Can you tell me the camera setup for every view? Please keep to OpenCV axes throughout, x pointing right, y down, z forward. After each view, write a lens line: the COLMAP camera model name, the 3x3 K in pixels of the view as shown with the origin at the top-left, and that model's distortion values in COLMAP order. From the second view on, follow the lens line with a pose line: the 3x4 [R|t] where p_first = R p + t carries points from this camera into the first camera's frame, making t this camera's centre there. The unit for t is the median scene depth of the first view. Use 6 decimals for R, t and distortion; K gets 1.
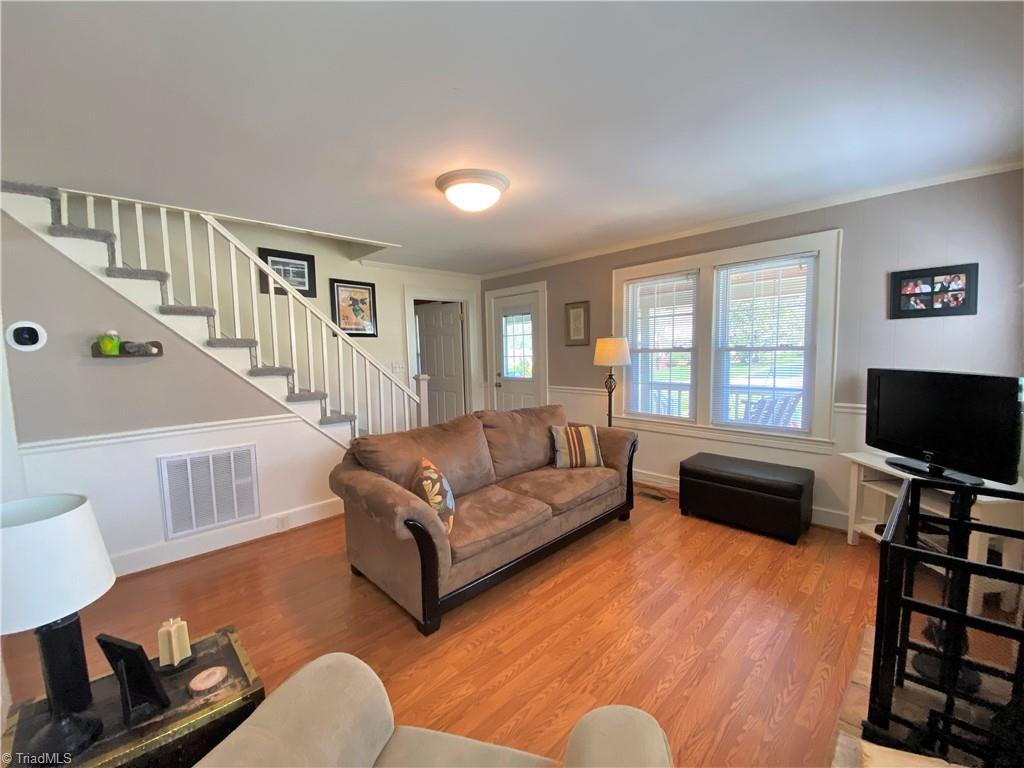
lens RADIAL K [[415.9, 0, 510.2], [0, 415.9, 385.4], [0, 0, 1]] dist [-0.001799, -0.009268]
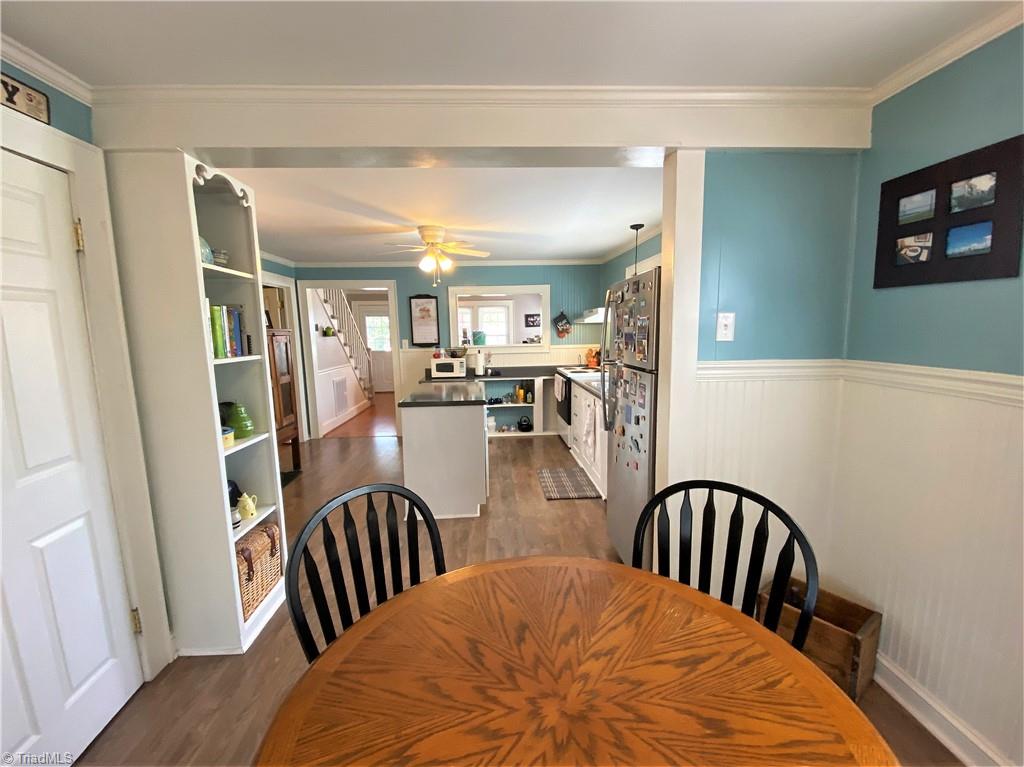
lens RADIAL K [[415.9, 0, 514.0], [0, 415.9, 390.7], [0, 0, 1]] dist [-0.001799, -0.009268]
pose [[0.653628, -0.100905, 0.750059, -2.001588], [0.068111, 0.994893, 0.074488, 0.119415], [-0.753745, 0.002400, 0.657163, -1.364456]]
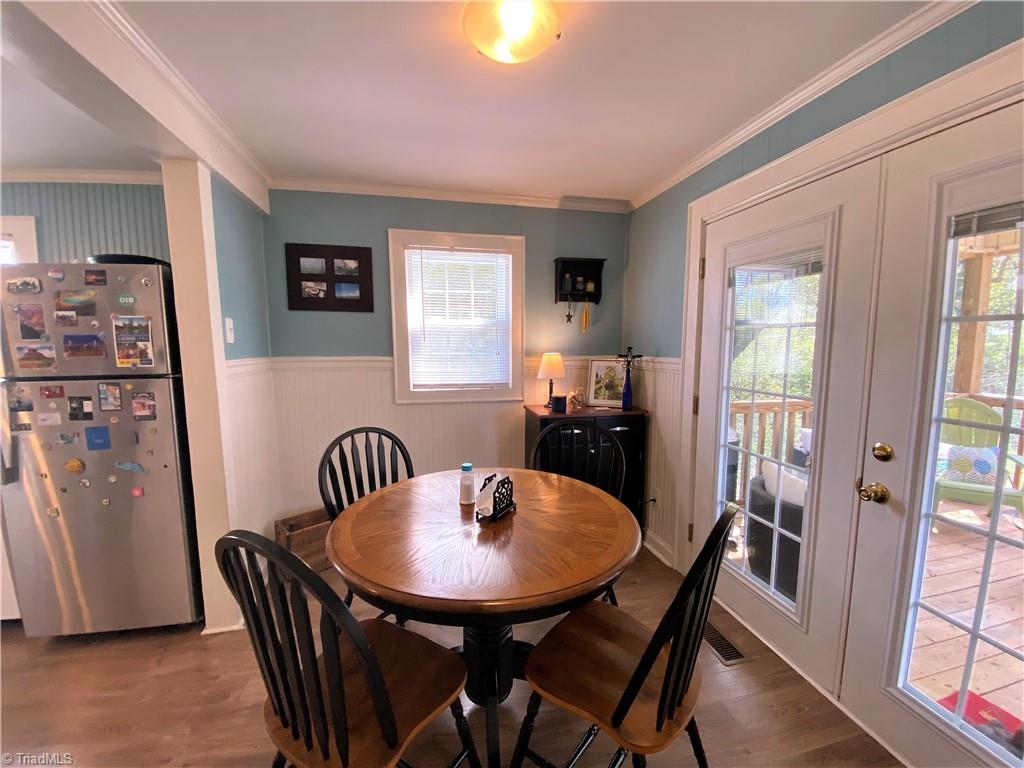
lens RADIAL K [[415.9, 0, 513.1], [0, 415.9, 387.2], [0, 0, 1]] dist [-0.001799, -0.009268]
pose [[-0.847631, -0.037906, 0.529230, -2.105167], [0.059789, 0.984268, 0.166257, 0.100037], [-0.527207, 0.172567, -0.832030, -0.877247]]
